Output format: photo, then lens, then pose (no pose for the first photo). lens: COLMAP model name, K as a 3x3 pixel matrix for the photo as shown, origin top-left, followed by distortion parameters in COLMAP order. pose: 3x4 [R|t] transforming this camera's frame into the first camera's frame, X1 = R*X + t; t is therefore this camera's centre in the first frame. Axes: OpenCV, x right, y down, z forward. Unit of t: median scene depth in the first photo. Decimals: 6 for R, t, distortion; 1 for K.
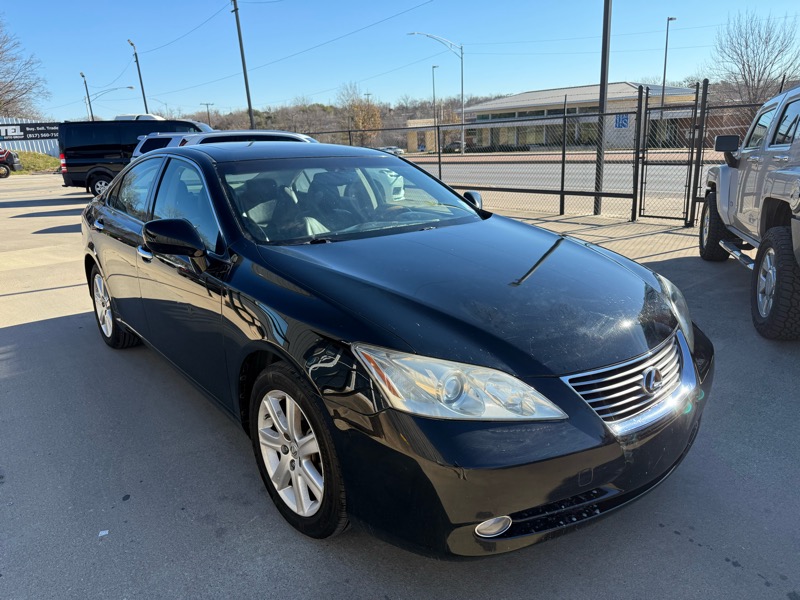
lens RADIAL K [[576.2, 0, 401.7], [0, 576.2, 307.2], [0, 0, 1]] dist [0.037913, -0.040619]
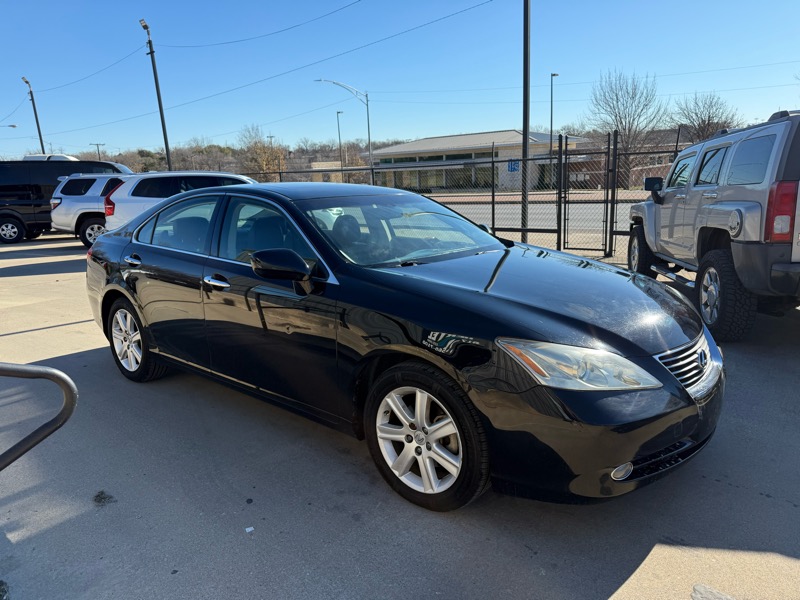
lens RADIAL K [[575.9, 0, 403.9], [0, 575.9, 303.3], [0, 0, 1]] dist [0.087894, -0.125499]
pose [[0.983936, -0.035188, 0.175017, -0.097092], [0.048259, 0.996309, -0.070992, 0.013097], [-0.171872, 0.078298, 0.982003, -0.041031]]
